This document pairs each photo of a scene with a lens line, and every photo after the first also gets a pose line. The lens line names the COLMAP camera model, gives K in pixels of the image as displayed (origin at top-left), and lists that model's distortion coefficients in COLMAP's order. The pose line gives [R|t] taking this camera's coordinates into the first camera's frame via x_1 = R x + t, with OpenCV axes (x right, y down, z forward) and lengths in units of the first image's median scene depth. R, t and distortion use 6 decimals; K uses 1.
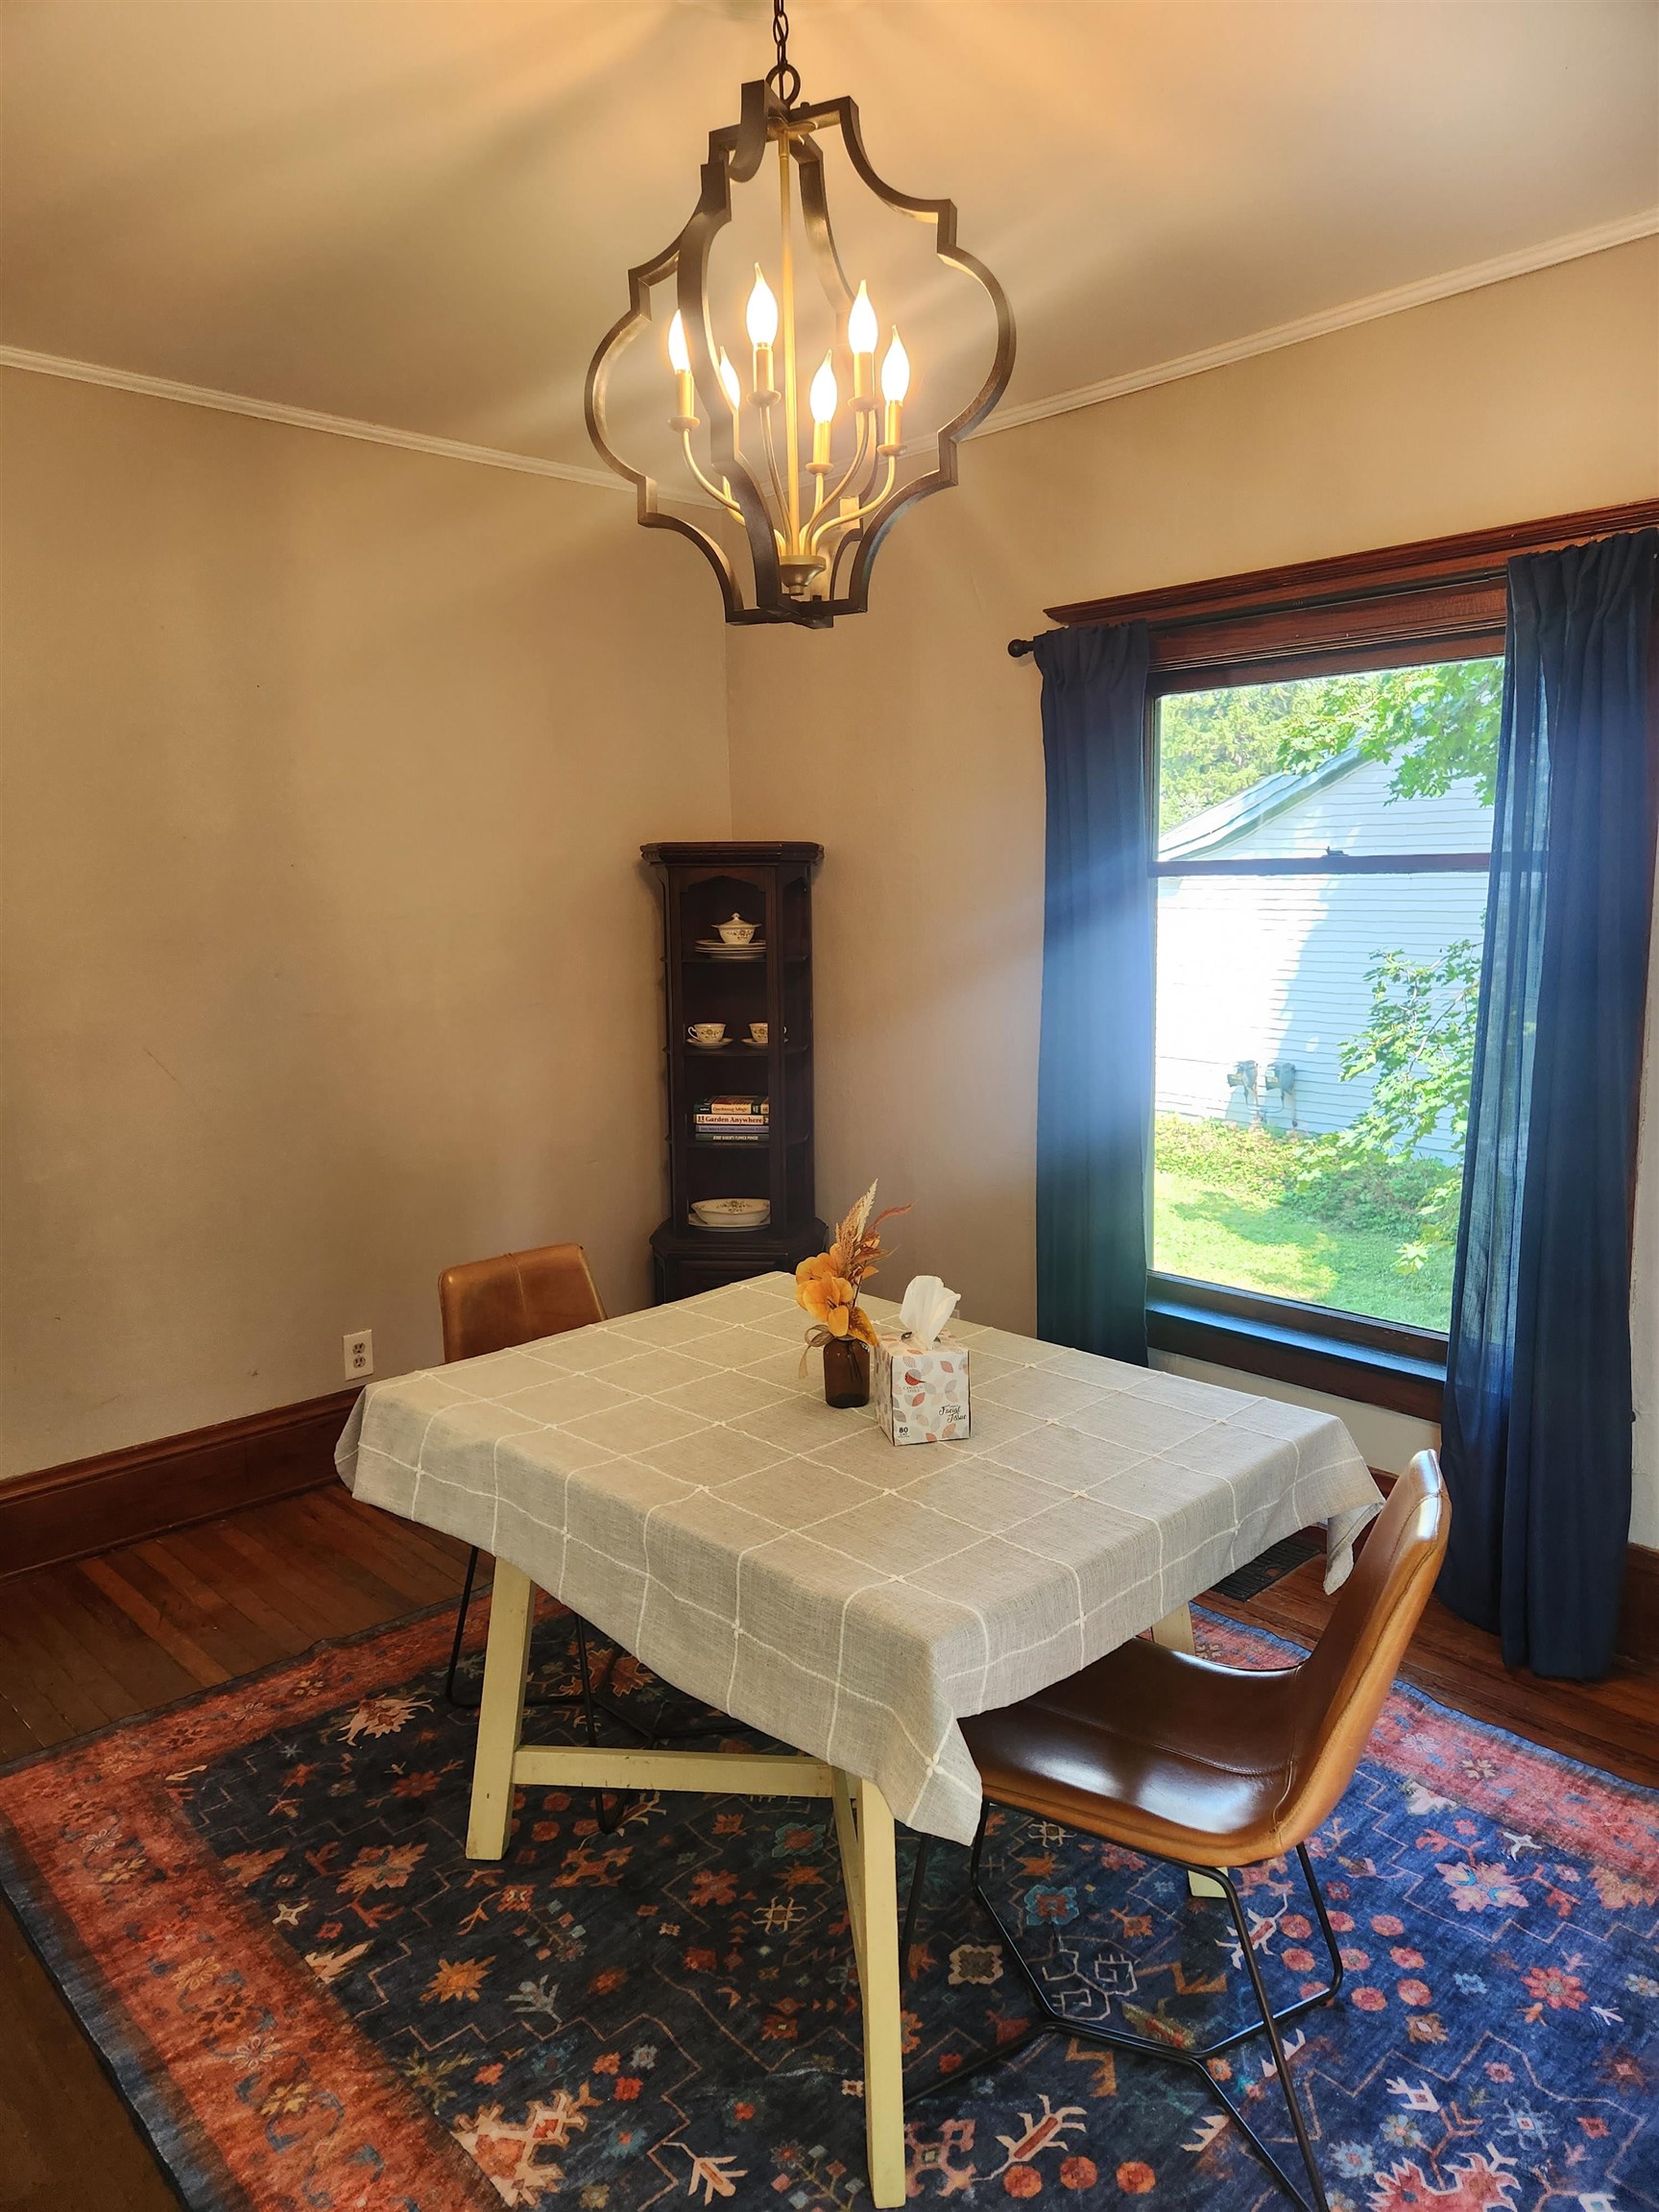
lens RADIAL K [[1482.8, 0, 849.0], [0, 1482.8, 1116.7], [0, 0, 1]] dist [0.083905, -0.072718]
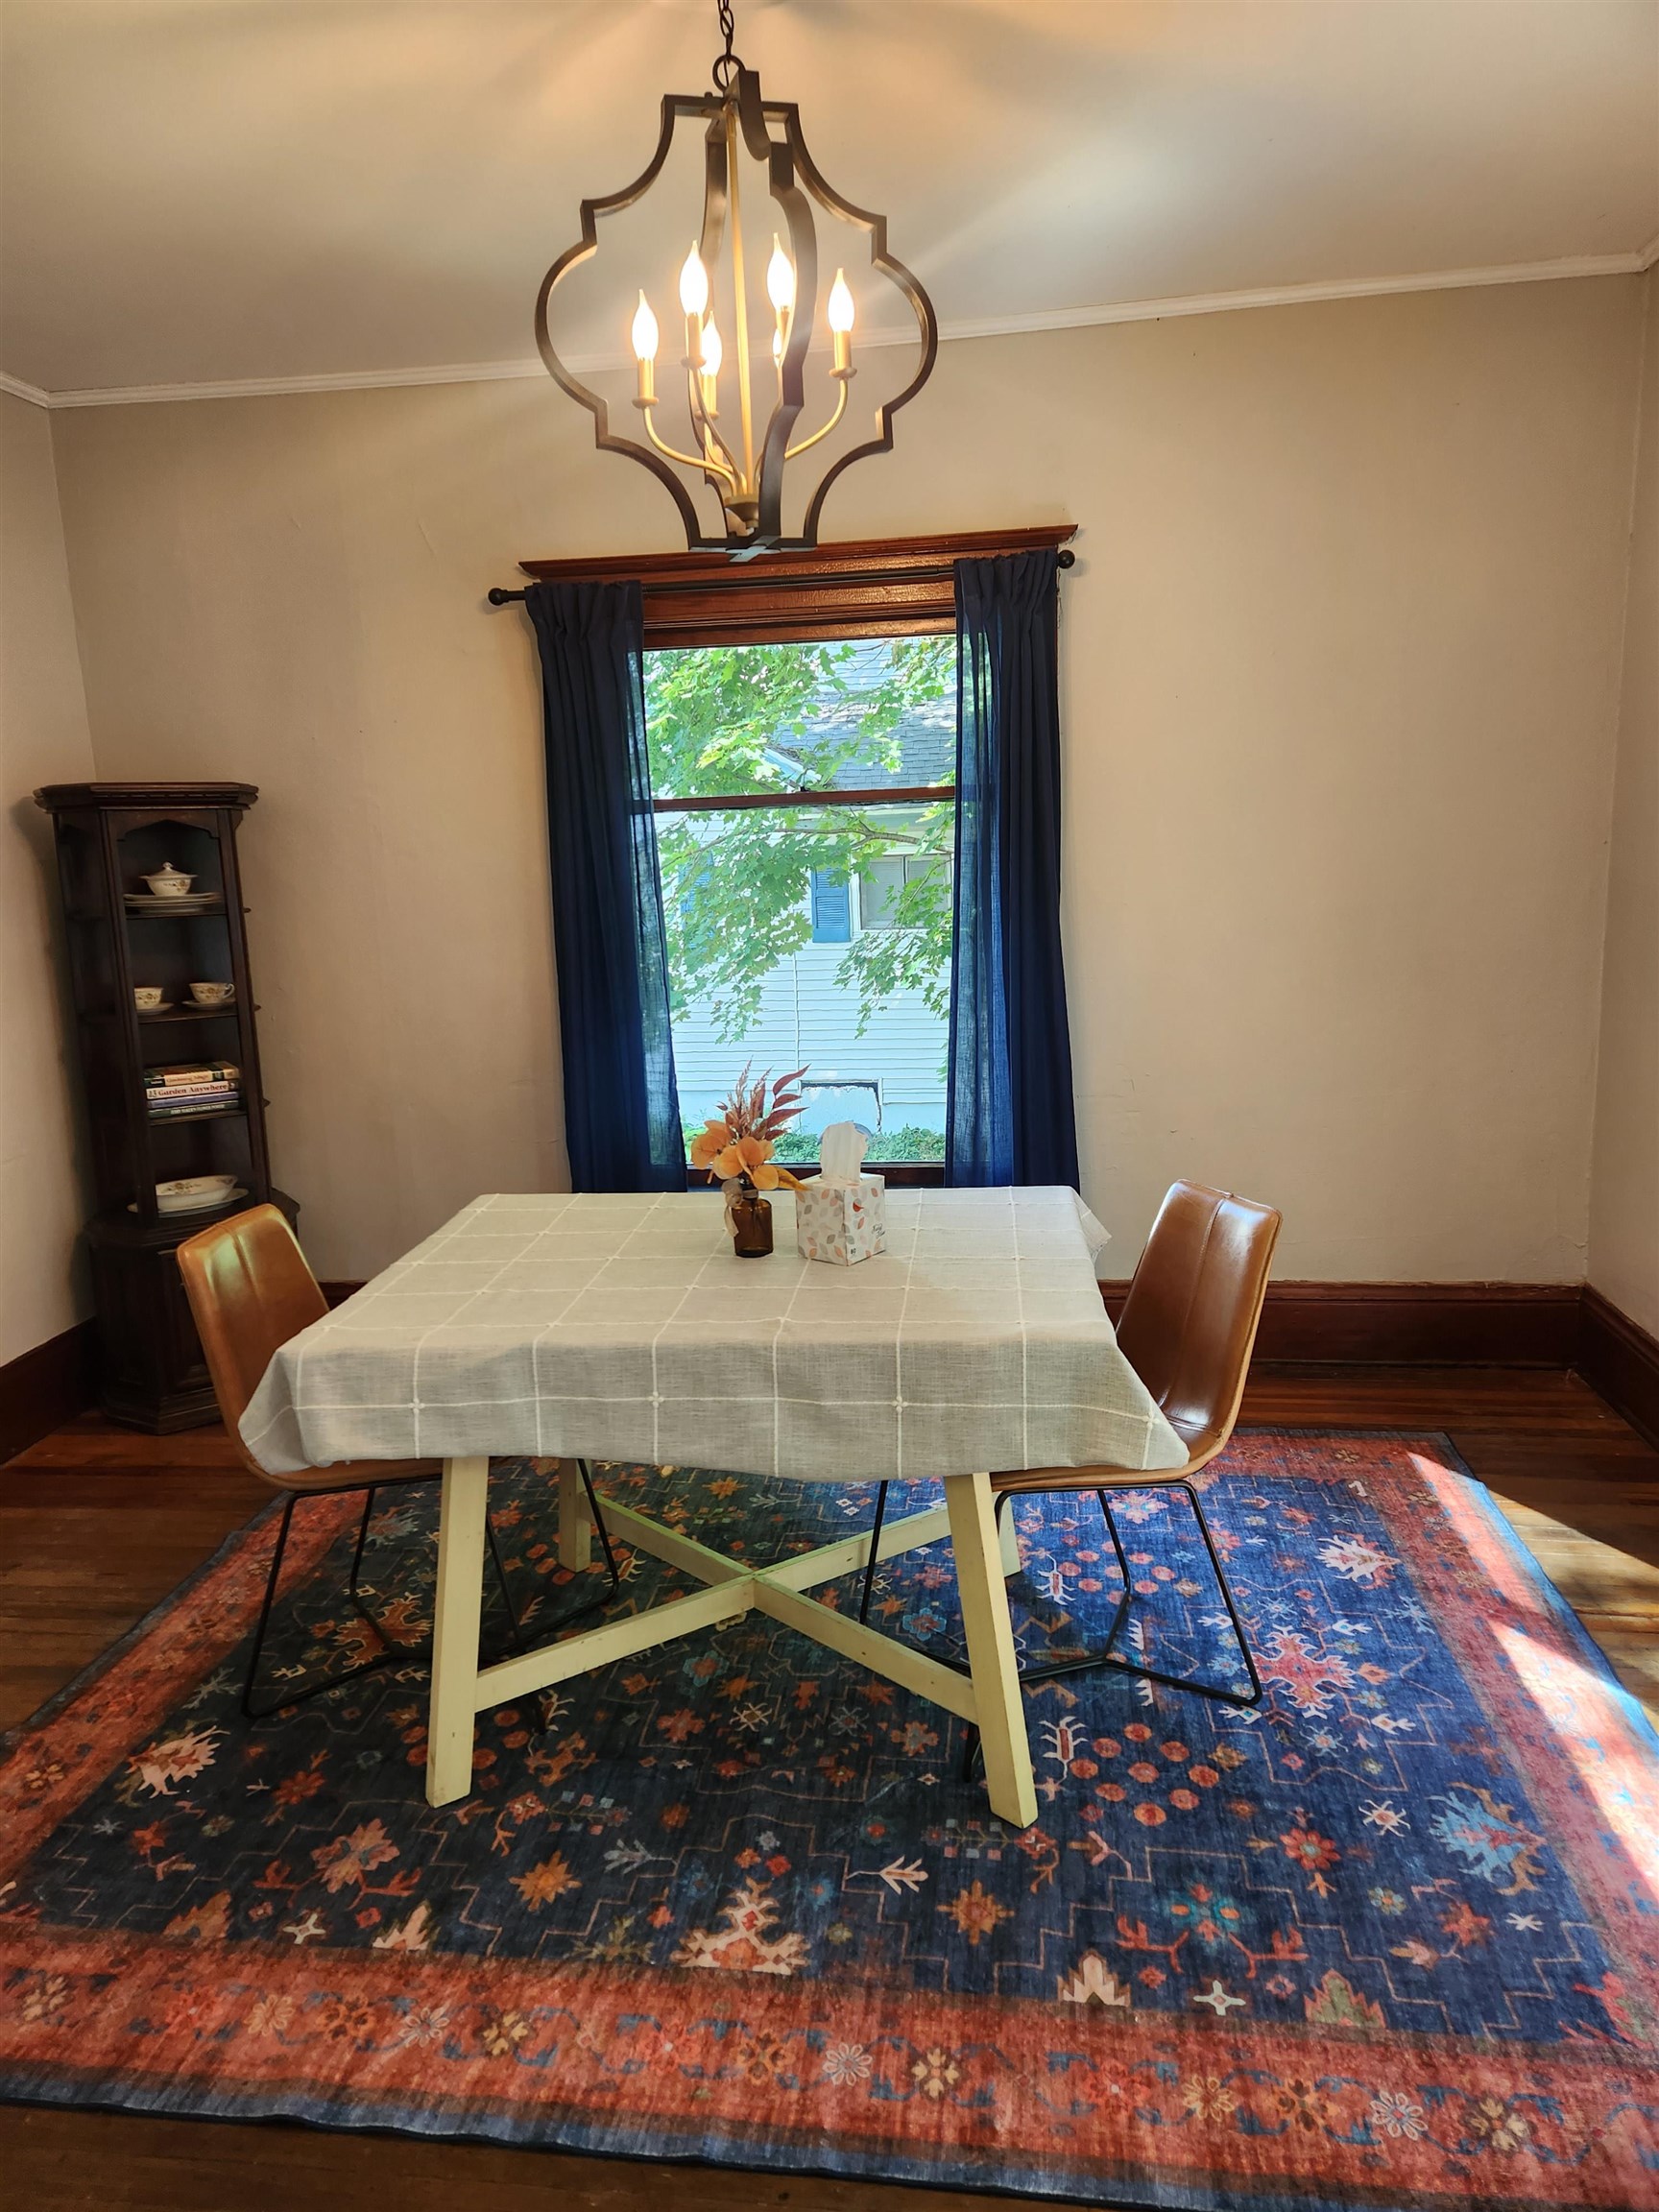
lens RADIAL K [[1455.3, 0, 829.5], [0, 1455.3, 1106.0], [0, 0, 1]] dist [0.077114, -0.056579]
pose [[0.779292, -0.133512, 0.612274, -0.654201], [0.129453, 0.990264, 0.051171, 0.032783], [-0.613145, 0.039384, 0.788988, 0.087364]]
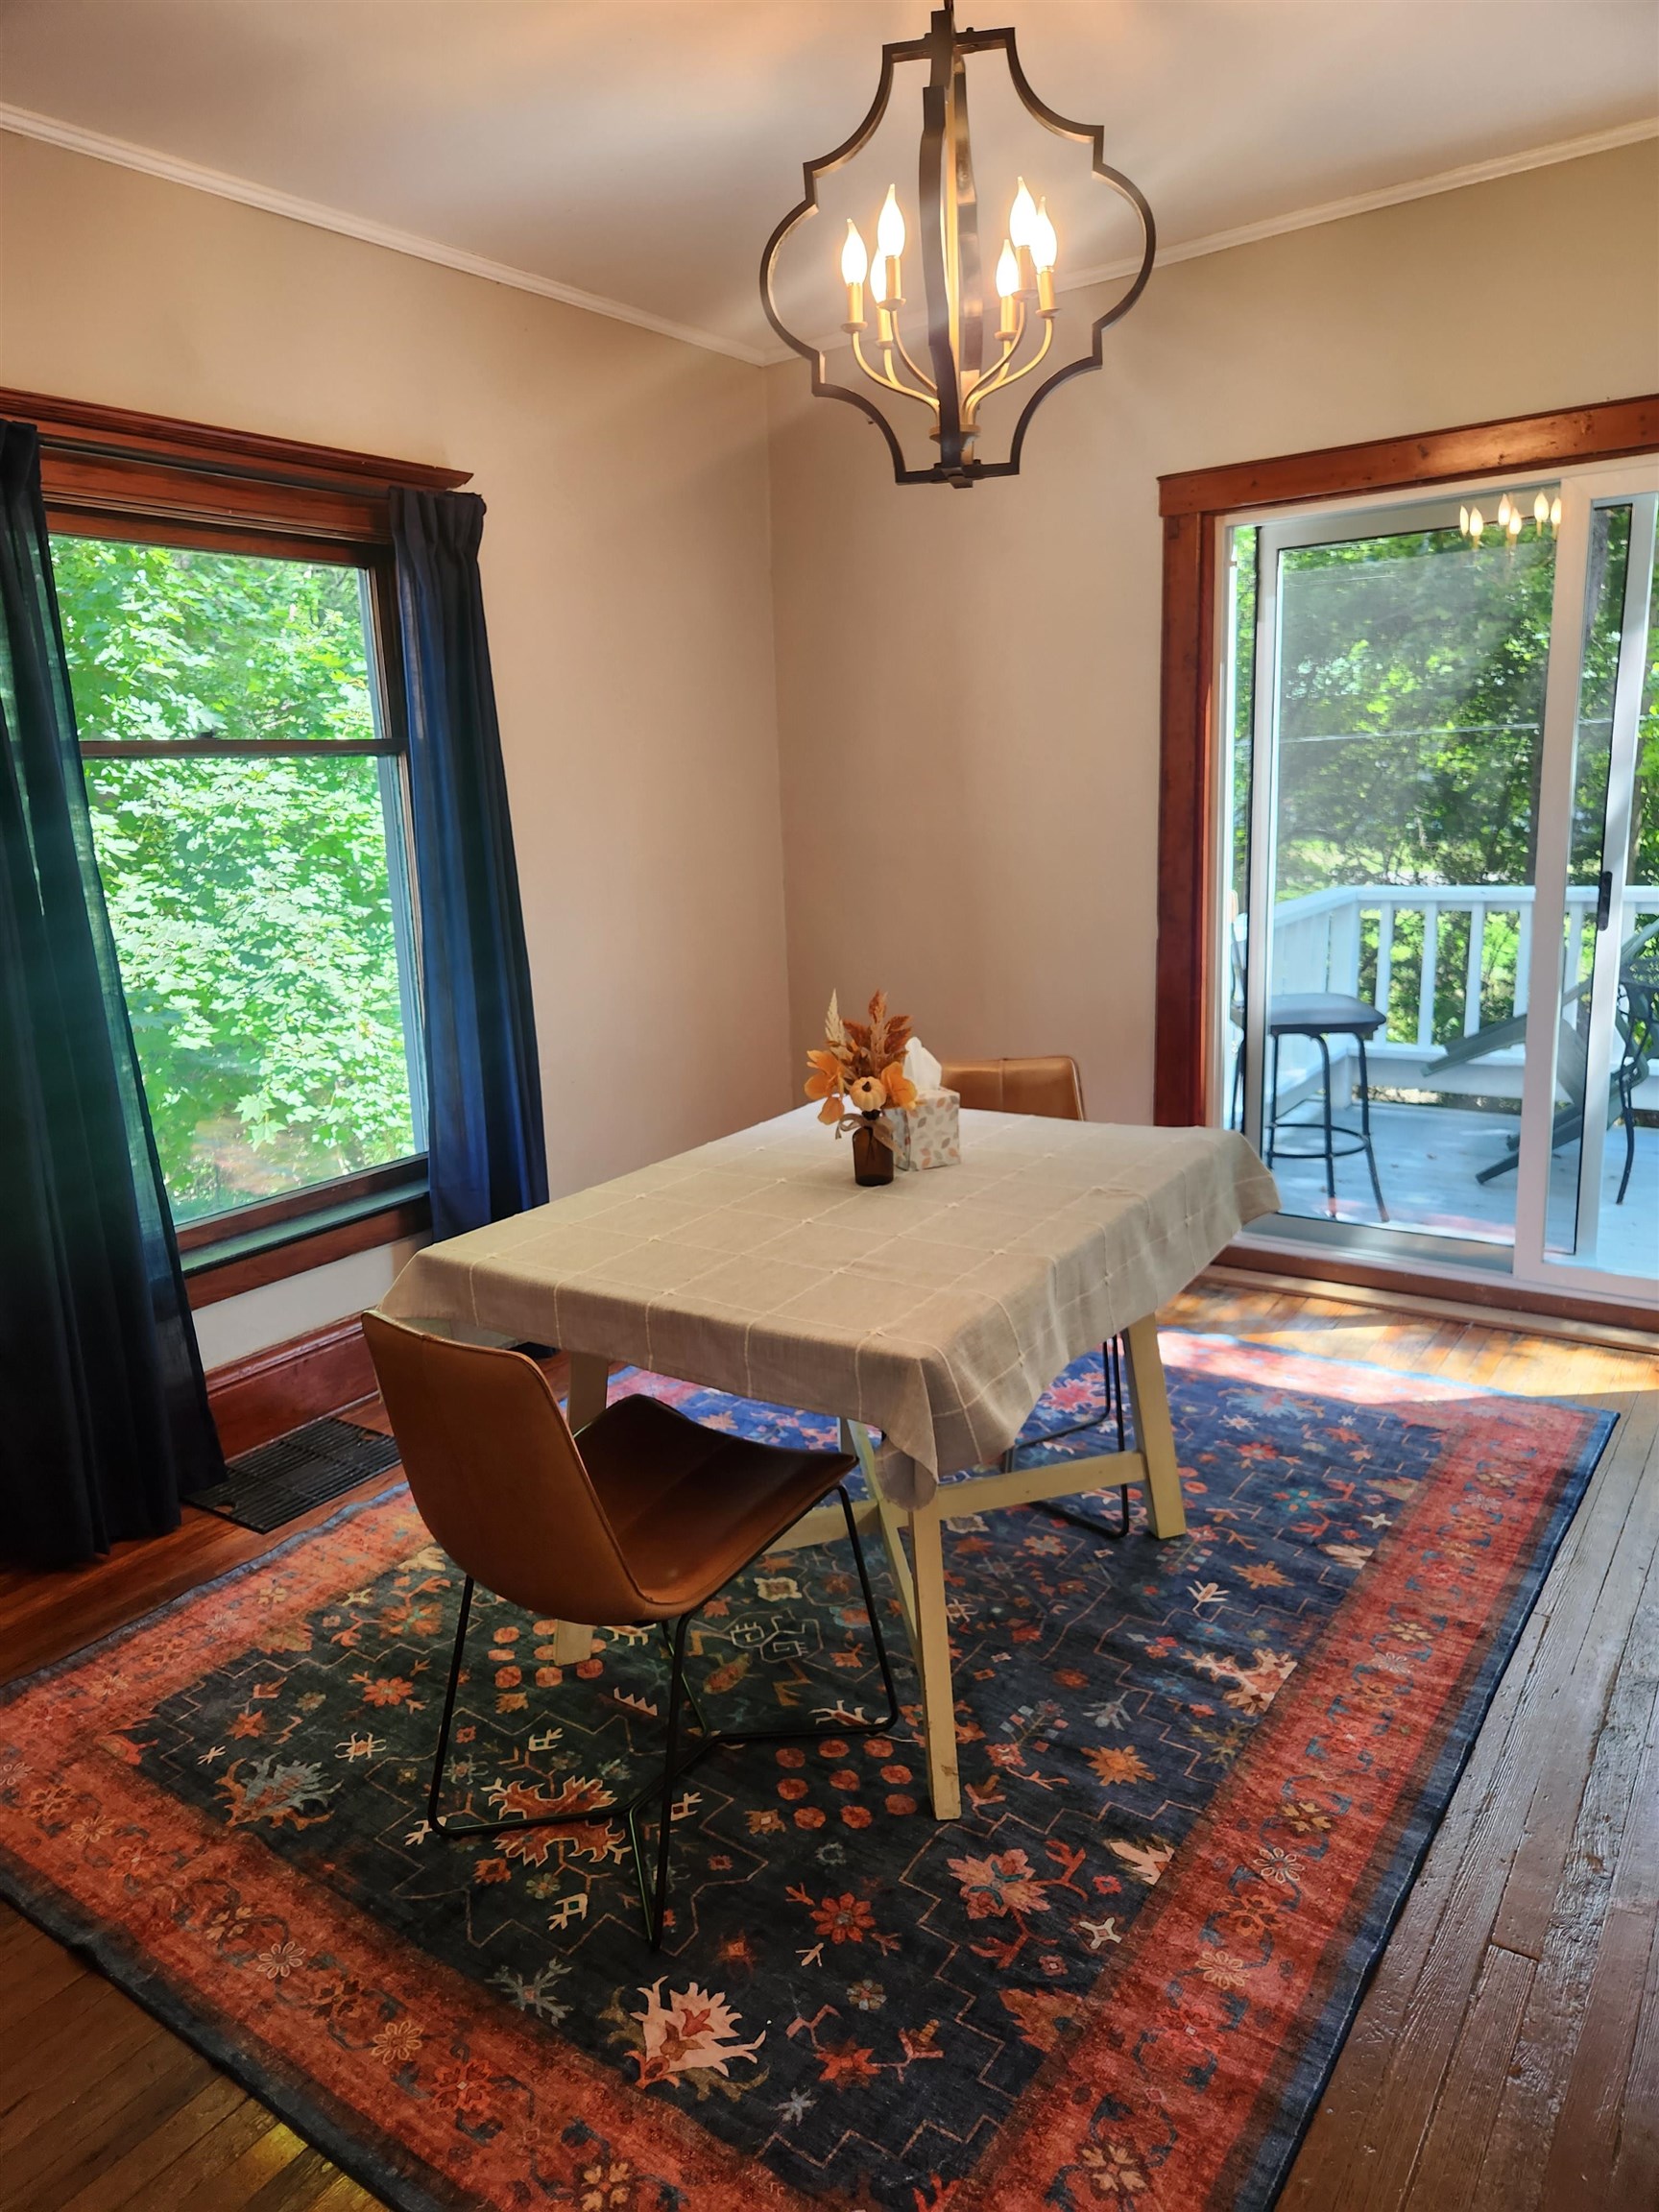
lens RADIAL K [[1455.3, 0, 829.5], [0, 1455.3, 1106.0], [0, 0, 1]] dist [0.077114, -0.056579]
pose [[-0.193895, -0.201329, 0.960141, -1.122136], [0.200526, 0.949917, 0.239680, -0.148741], [-0.960309, 0.239006, -0.143812, 1.246792]]
